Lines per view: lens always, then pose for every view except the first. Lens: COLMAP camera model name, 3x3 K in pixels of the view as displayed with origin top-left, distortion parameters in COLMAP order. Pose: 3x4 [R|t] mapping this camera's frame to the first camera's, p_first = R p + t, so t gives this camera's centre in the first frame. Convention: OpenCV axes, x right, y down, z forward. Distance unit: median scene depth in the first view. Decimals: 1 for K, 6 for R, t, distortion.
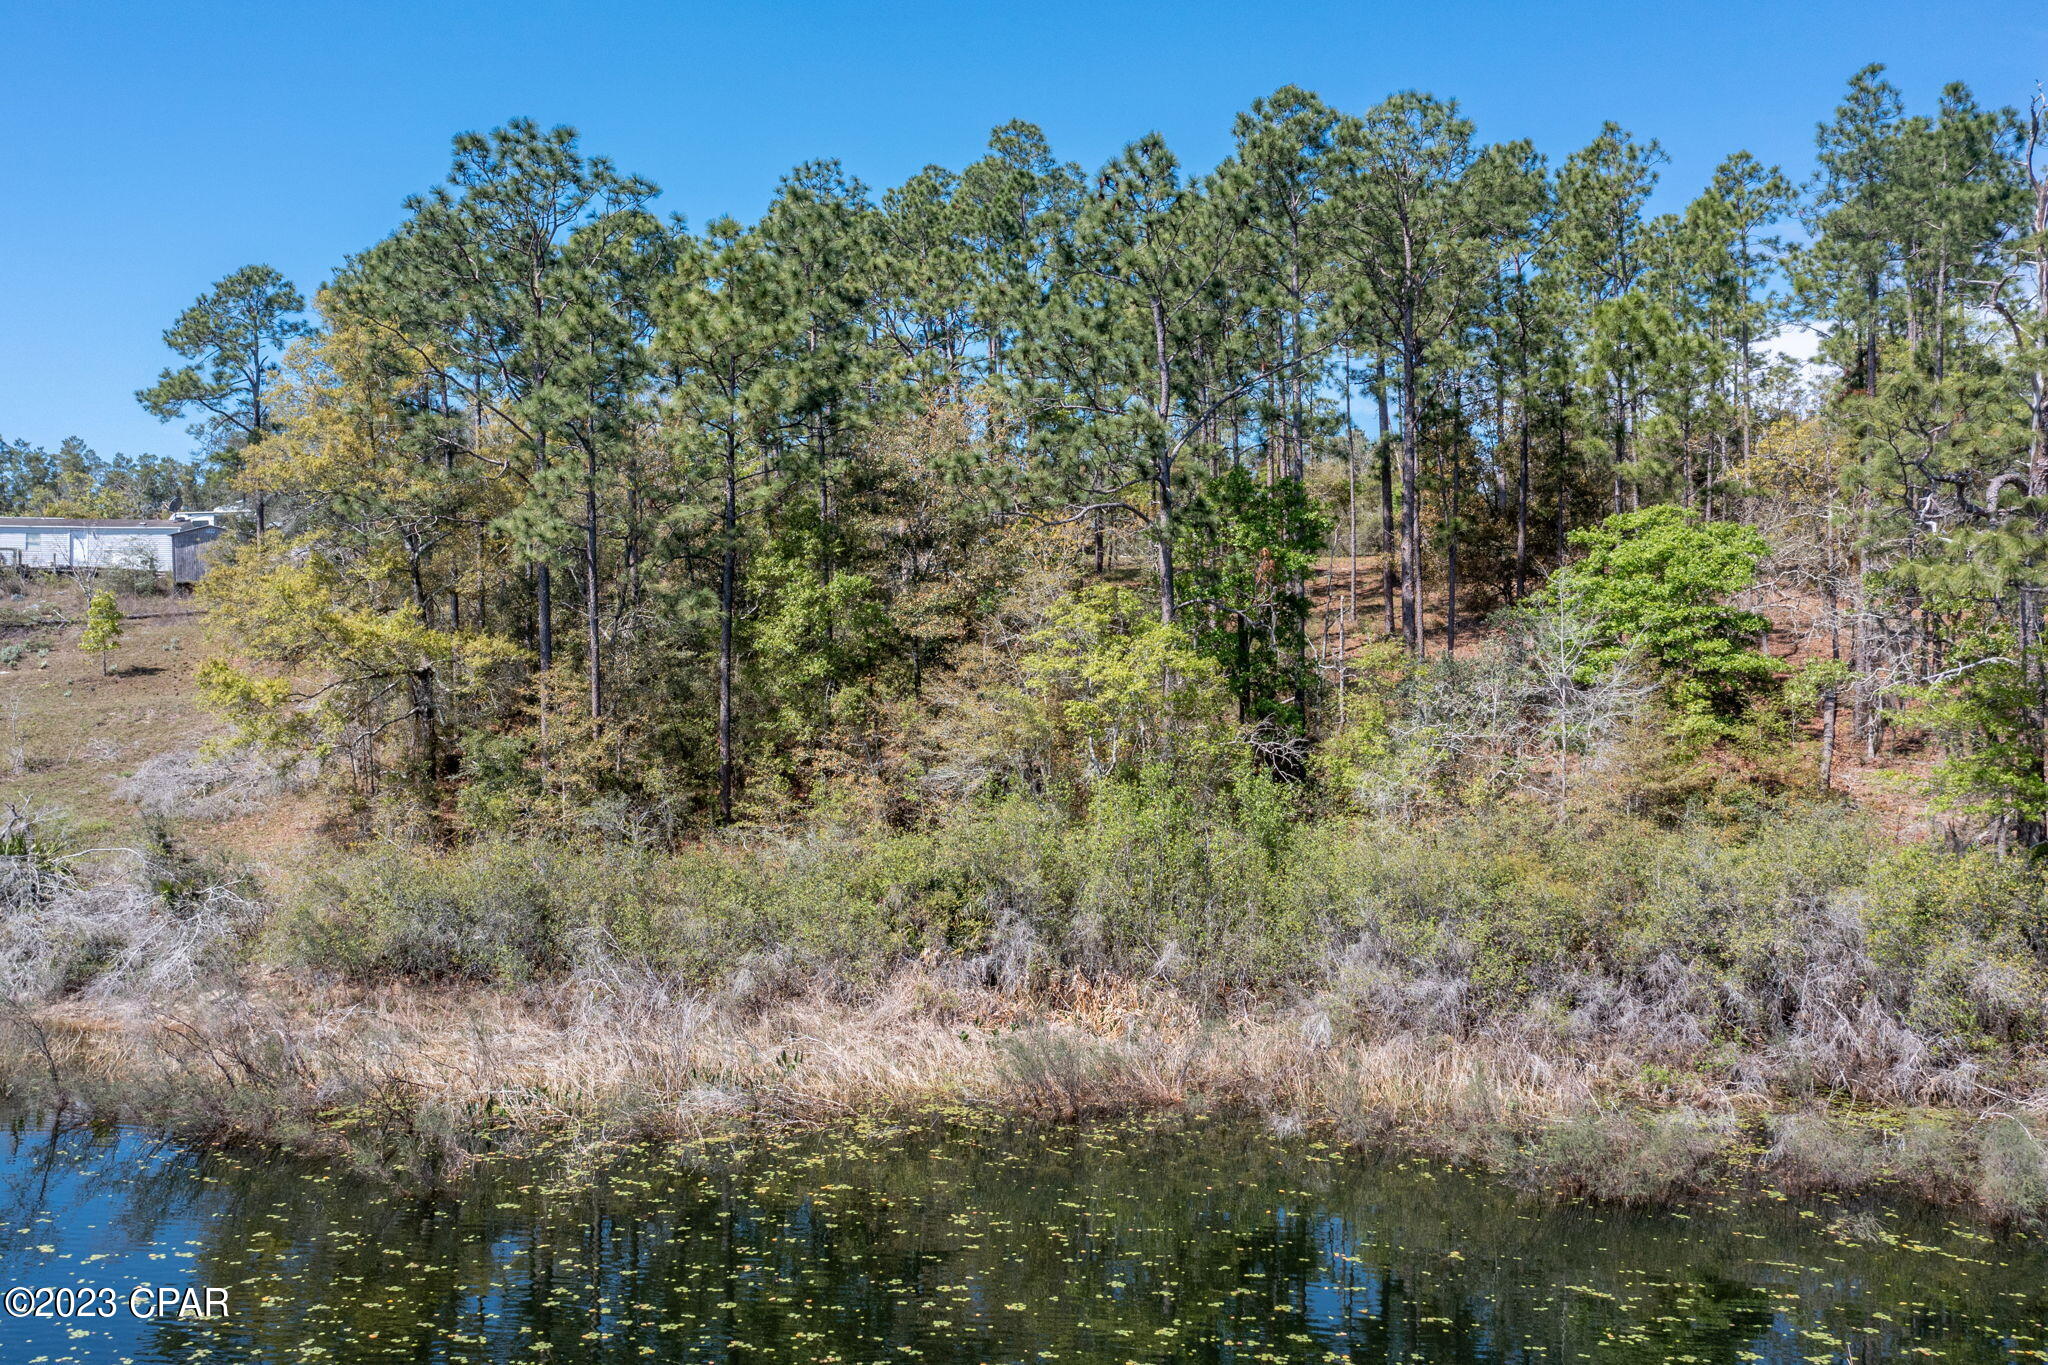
lens RADIAL K [[1772.0, 0, 940.4], [0, 1772.0, 686.7], [0, 0, 1]] dist [-0.009515, -0.001038]
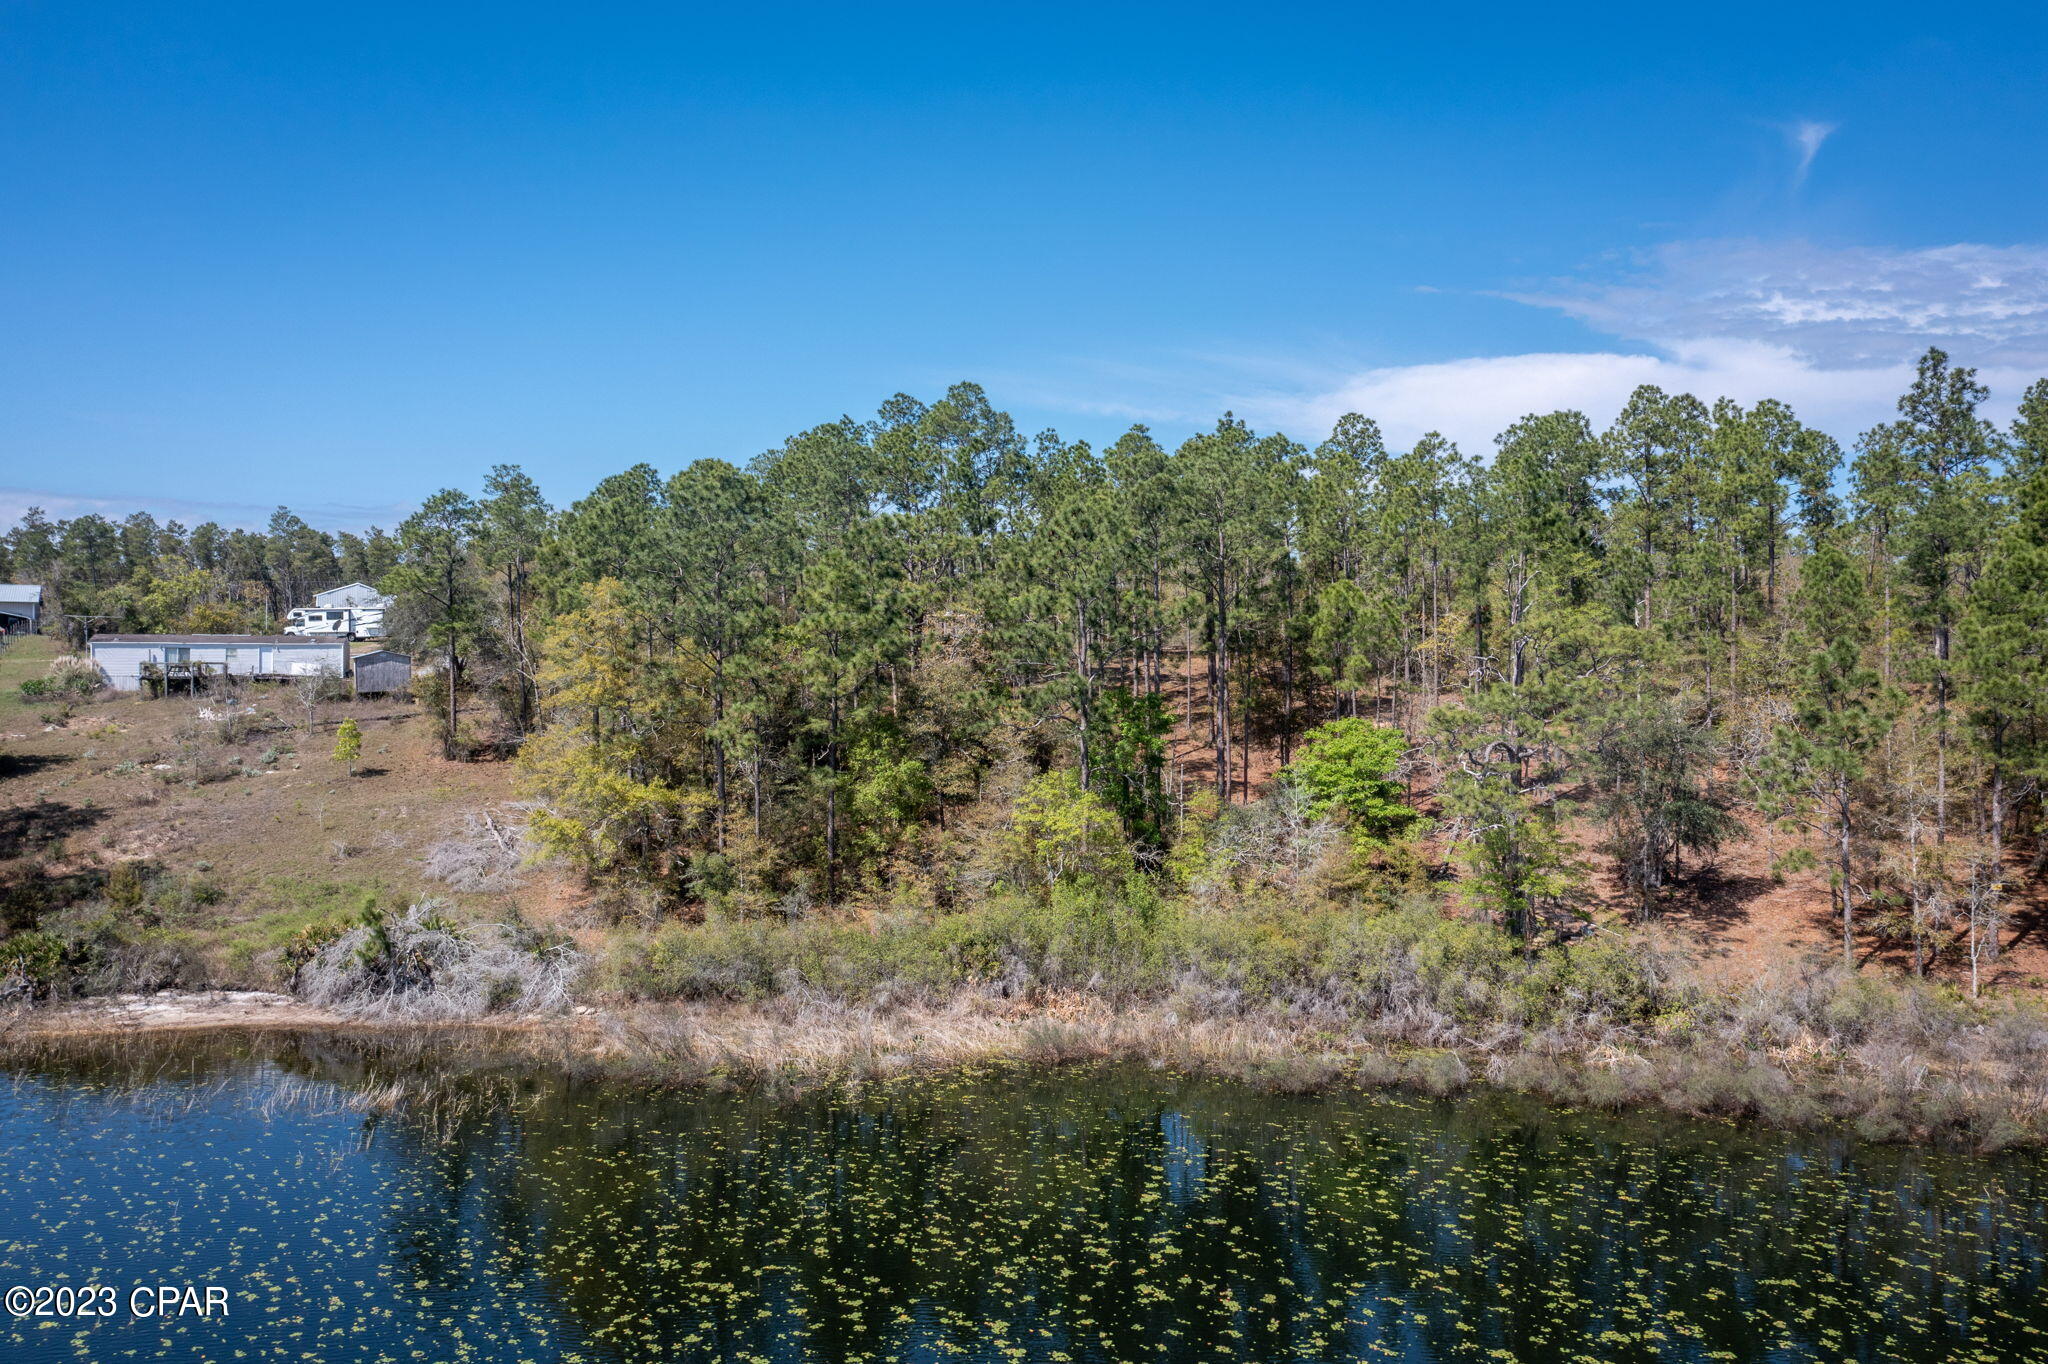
lens RADIAL K [[1615.9, 0, 1024.0], [0, 1615.9, 682.0], [0, 0, 1]] dist [-0.010478, 0.001098]
pose [[0.992019, 0.000990, 0.126084, -0.173345], [-0.002446, 0.999932, 0.011396, -0.194703], [-0.126064, -0.011613, 0.991954, -0.752926]]
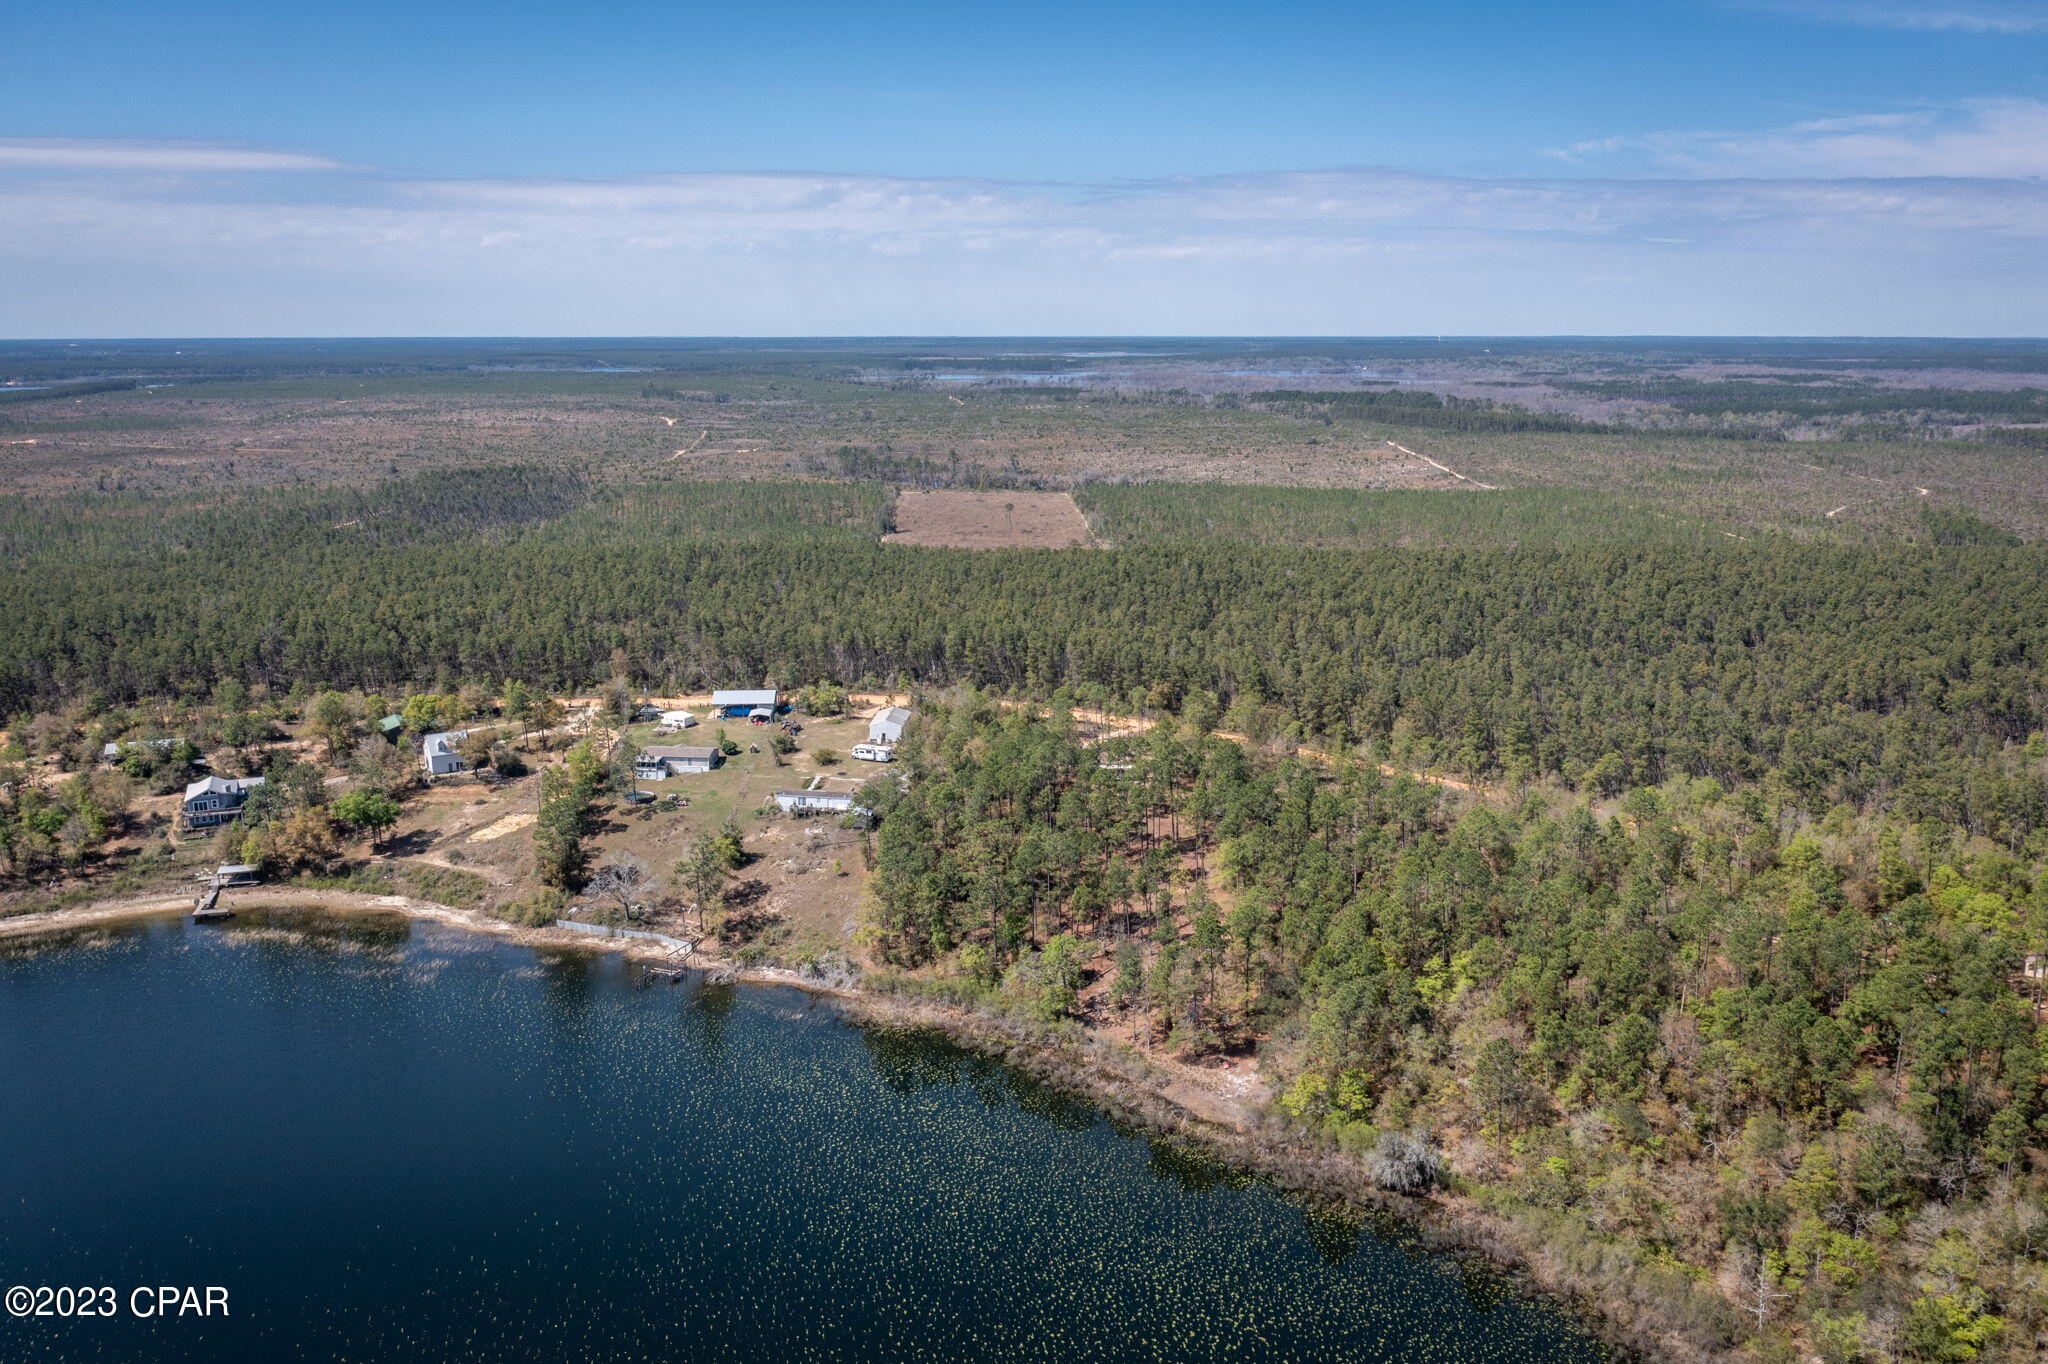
lens RADIAL K [[1631.2, 0, 1024.0], [0, 1631.2, 682.0], [0, 0, 1]] dist [0.005449, 0.007200]
pose [[0.949184, 0.071385, -0.306520, 2.487622], [-0.001785, 0.975143, 0.221571, -2.841561], [0.314717, -0.209764, 0.925717, -5.309634]]
